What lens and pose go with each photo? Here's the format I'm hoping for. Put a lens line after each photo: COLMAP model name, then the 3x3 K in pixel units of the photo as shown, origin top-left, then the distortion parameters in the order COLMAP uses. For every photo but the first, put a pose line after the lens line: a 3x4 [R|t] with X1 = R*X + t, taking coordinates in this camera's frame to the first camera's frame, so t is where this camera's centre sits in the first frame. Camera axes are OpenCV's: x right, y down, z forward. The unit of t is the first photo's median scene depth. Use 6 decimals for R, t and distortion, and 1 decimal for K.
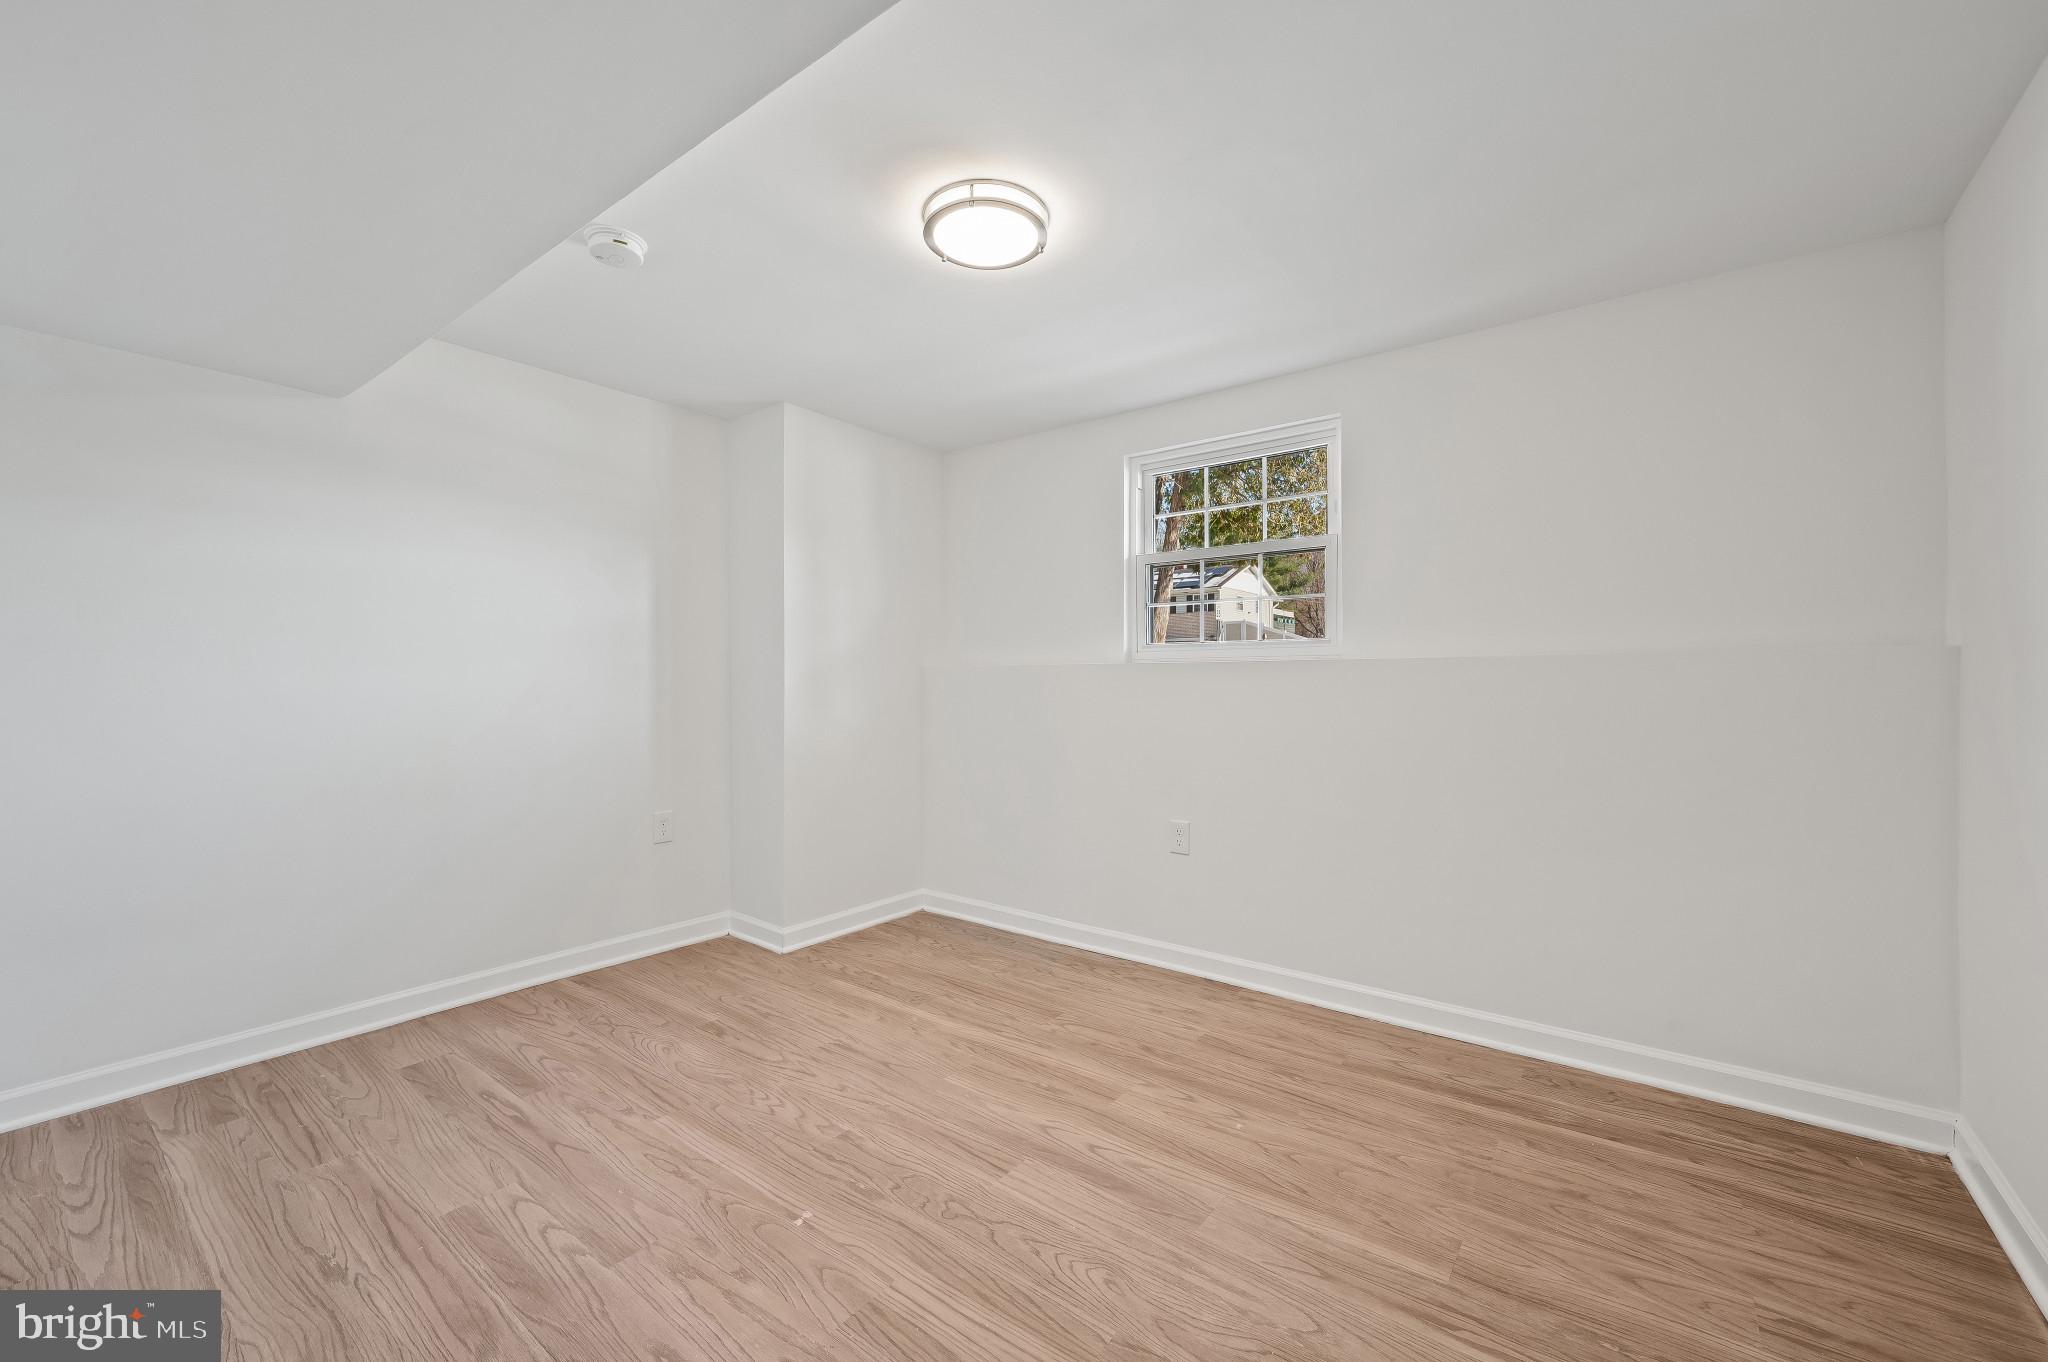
lens RADIAL K [[810.2, 0, 1023.5], [0, 810.2, 672.6], [0, 0, 1]] dist [0.000548, 0.000415]
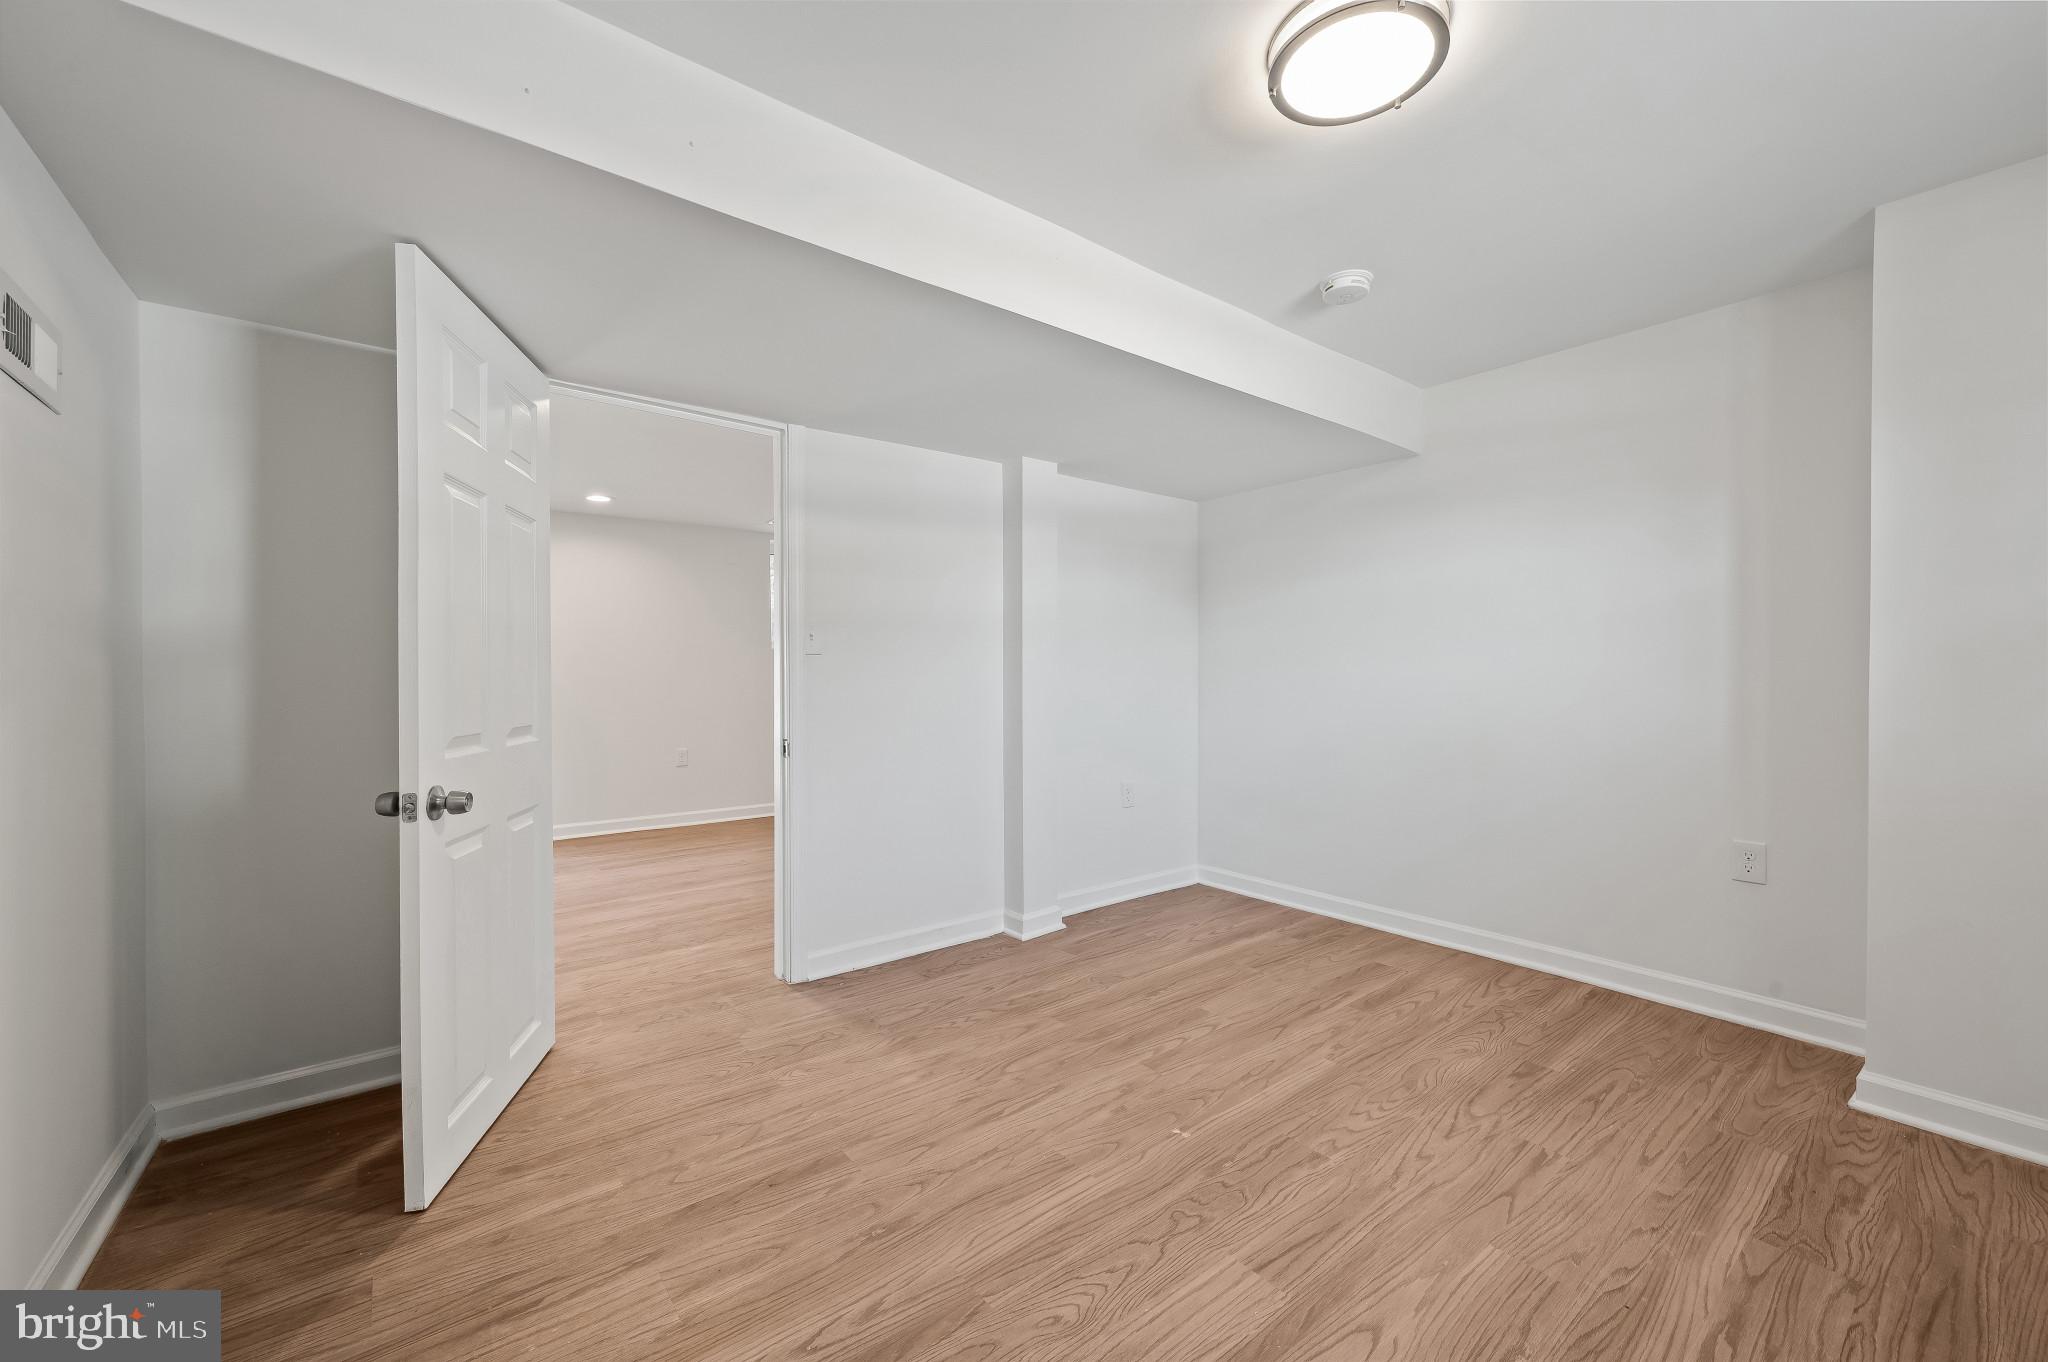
lens RADIAL K [[810.2, 0, 1030.6], [0, 810.2, 683.2], [0, 0, 1]] dist [0.000548, 0.000415]
pose [[-0.237533, 0.015238, -0.971260, 0.629030], [0.012182, 0.999845, 0.012707, 0.009366], [0.971303, -0.008813, -0.237682, 0.754321]]
